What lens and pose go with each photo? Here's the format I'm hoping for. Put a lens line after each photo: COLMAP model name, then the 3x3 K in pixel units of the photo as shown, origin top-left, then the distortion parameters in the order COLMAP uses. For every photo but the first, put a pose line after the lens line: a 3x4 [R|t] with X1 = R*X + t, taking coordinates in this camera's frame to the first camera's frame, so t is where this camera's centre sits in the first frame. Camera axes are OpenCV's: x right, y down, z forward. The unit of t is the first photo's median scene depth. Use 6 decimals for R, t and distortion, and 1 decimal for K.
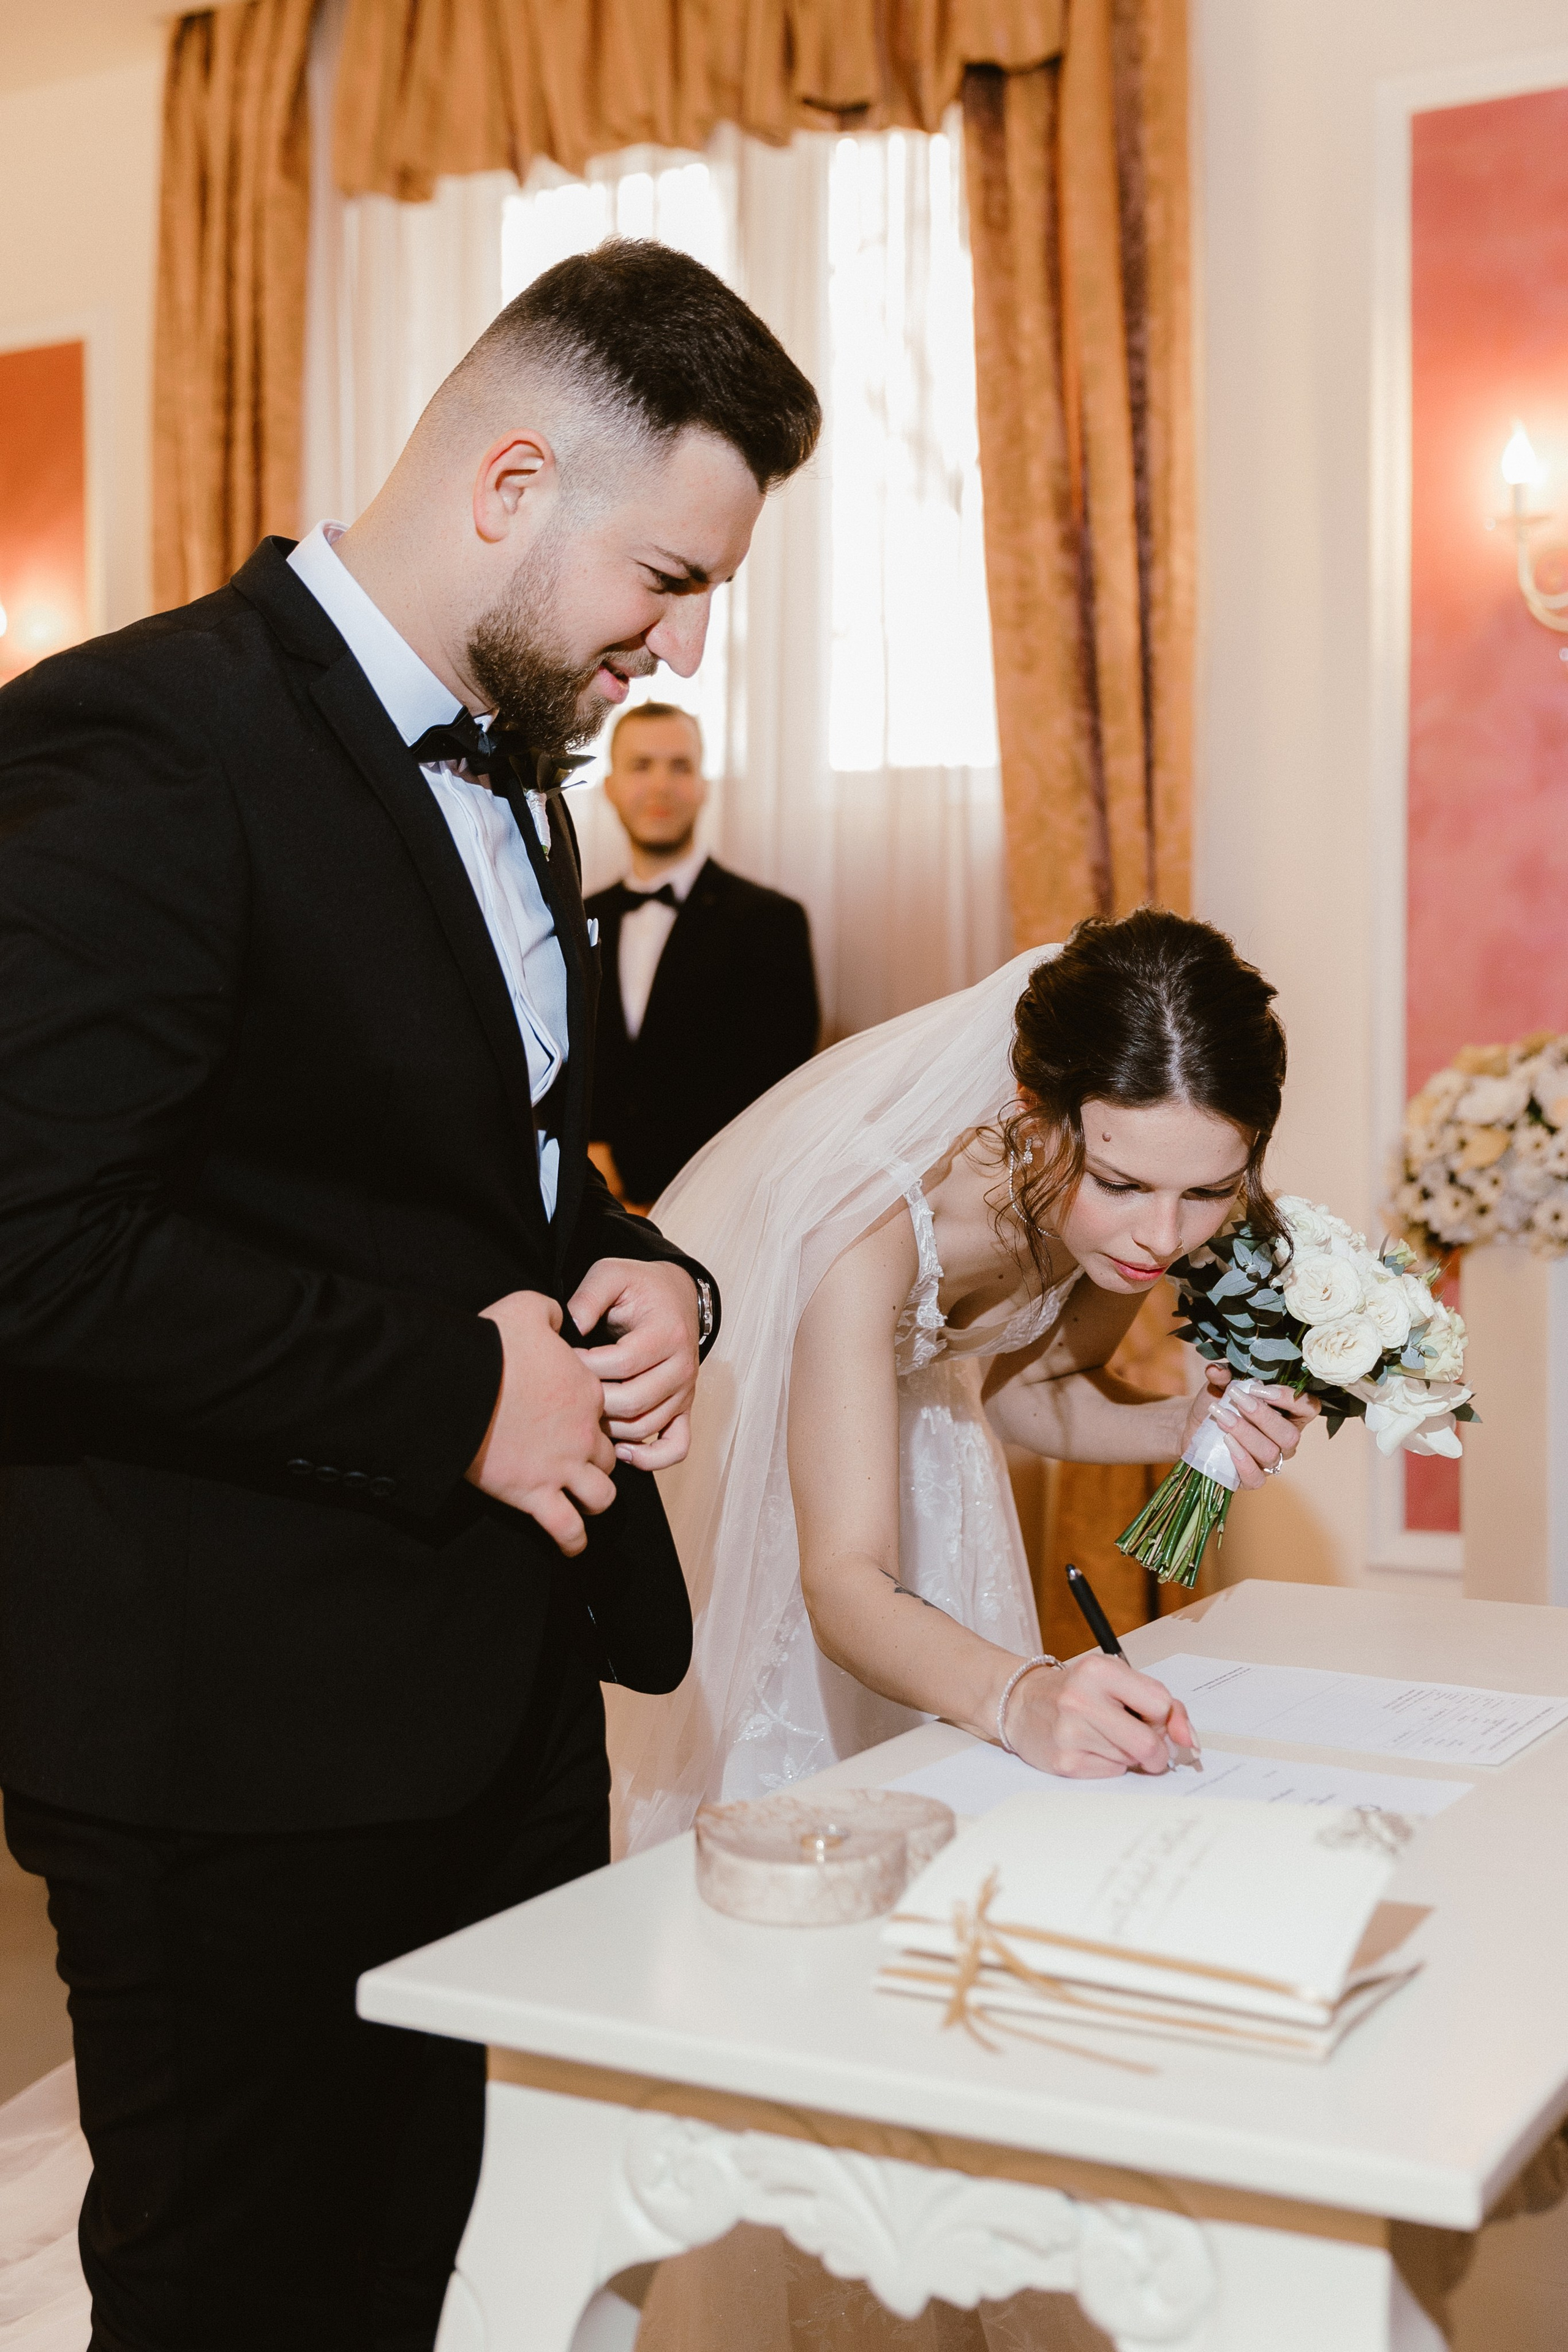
lens RADIAL K [[3039.6, 0, 784.0], [0, 3039.6, 1176.0], [0, 0, 1]] dist [-0.001882, 0.015060]
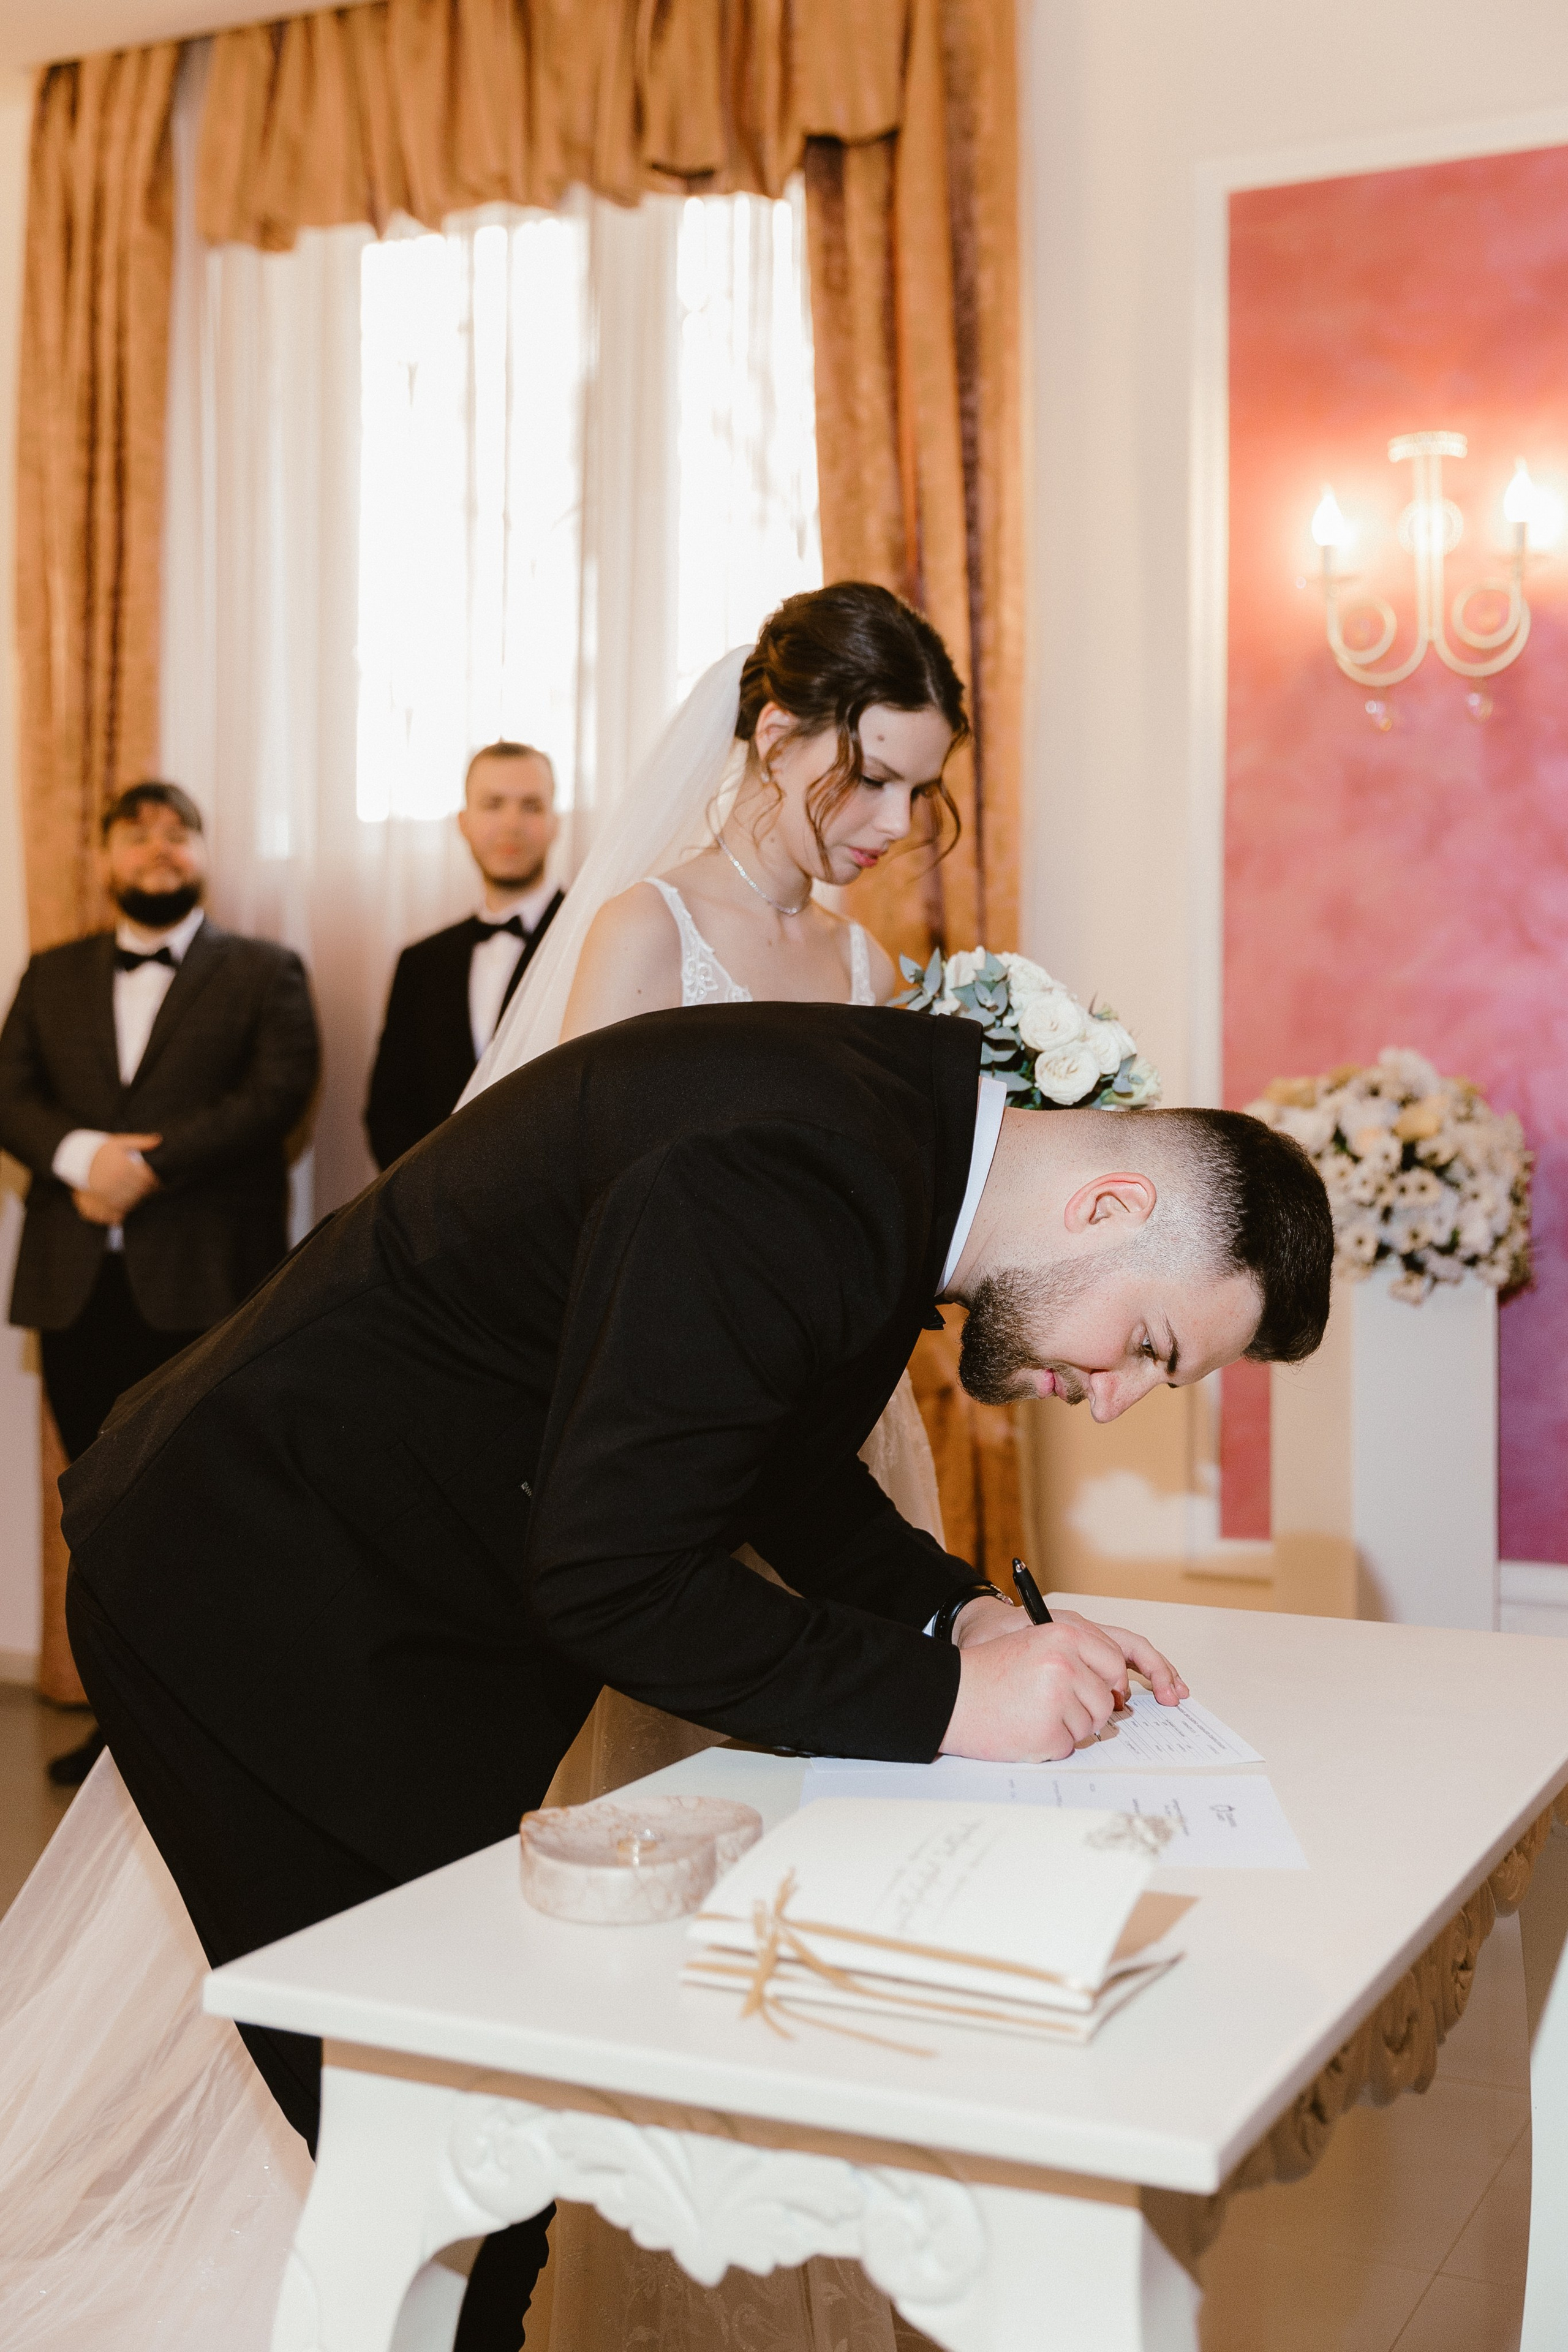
lens RADIAL K [[2968.1, 0, 792.0], [0, 2968.1, 1139.1], [0, 0, 1]] dist [0.010309, -0.014488]
pose [[0.998611, 0.004780, 0.052471, 0.002658], [-0.003932, 0.999860, -0.016258, -0.003830], [-0.052542, 0.016029, 0.998490, -0.015317]]
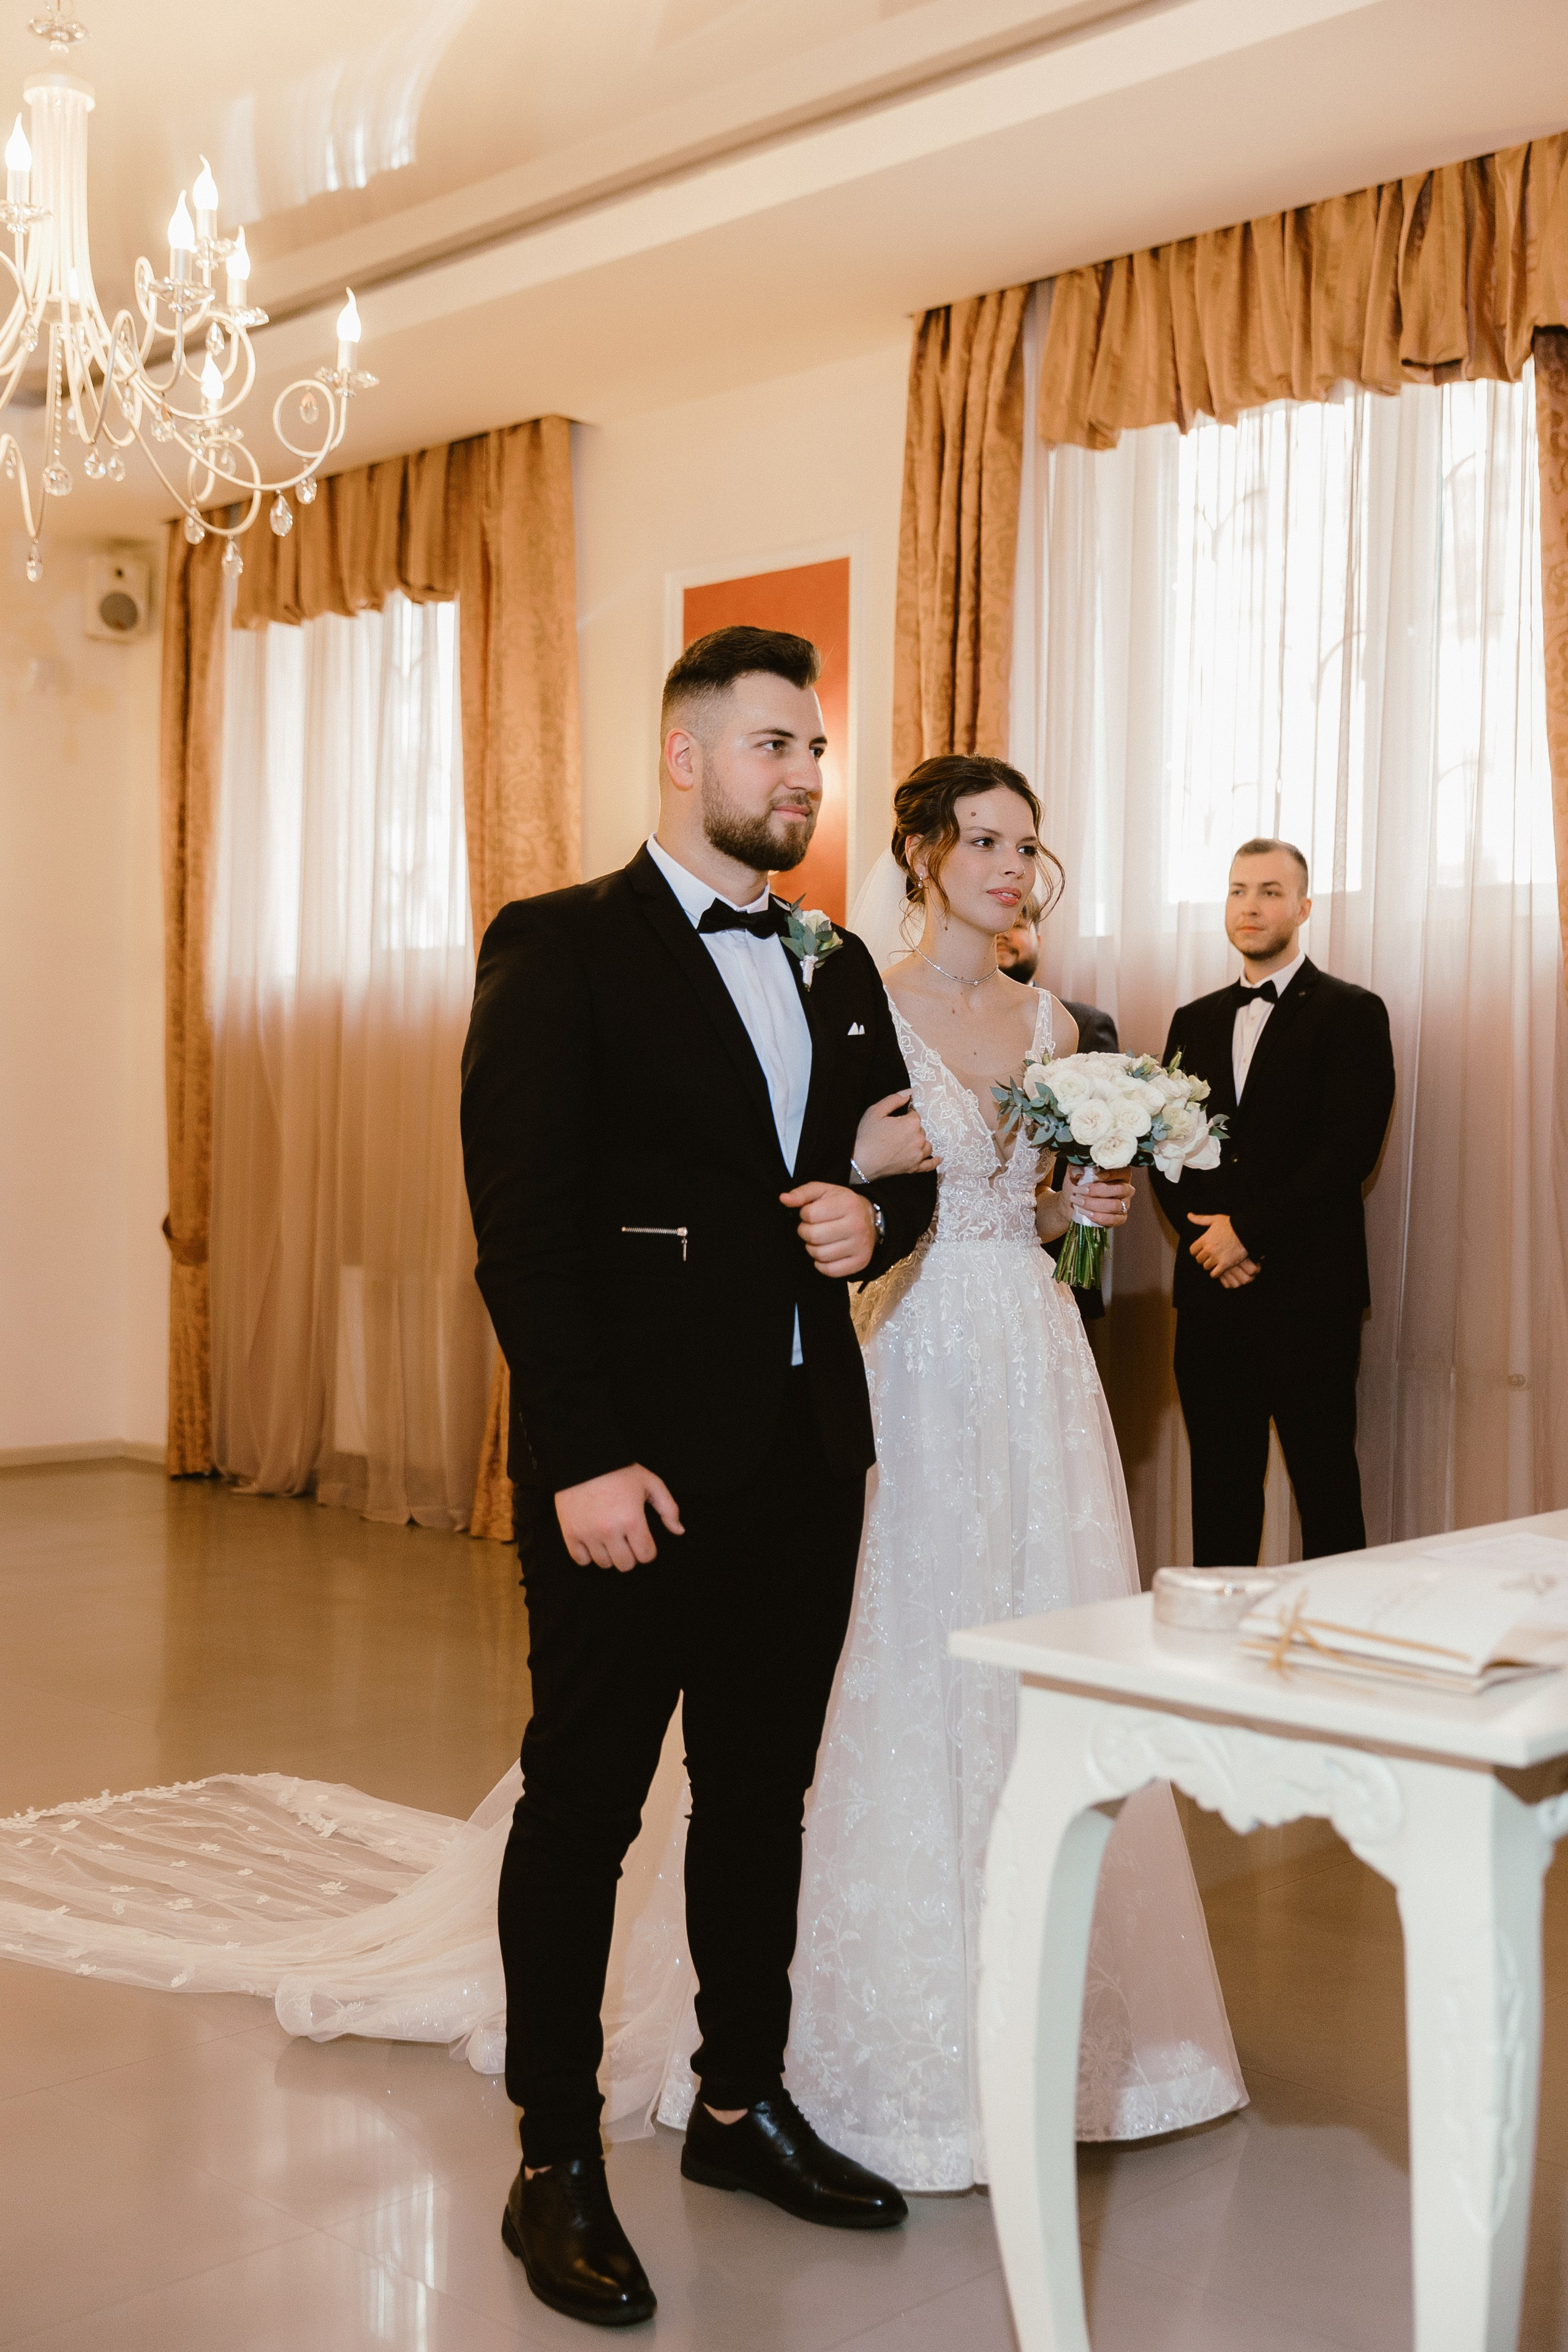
lens RADIAL K [[2609.0, 0, 784.0], [0, 2609.0, 1176.0], [0, 0, 1]] dist [0.019827, -0.002172]
pose [[0.969083, 0.018097, -0.246069, 0.031738], [-0.021638, 0.999697, -0.011695, 0.002828], [0.245783, 0.016658, 0.969182, -0.118862]]
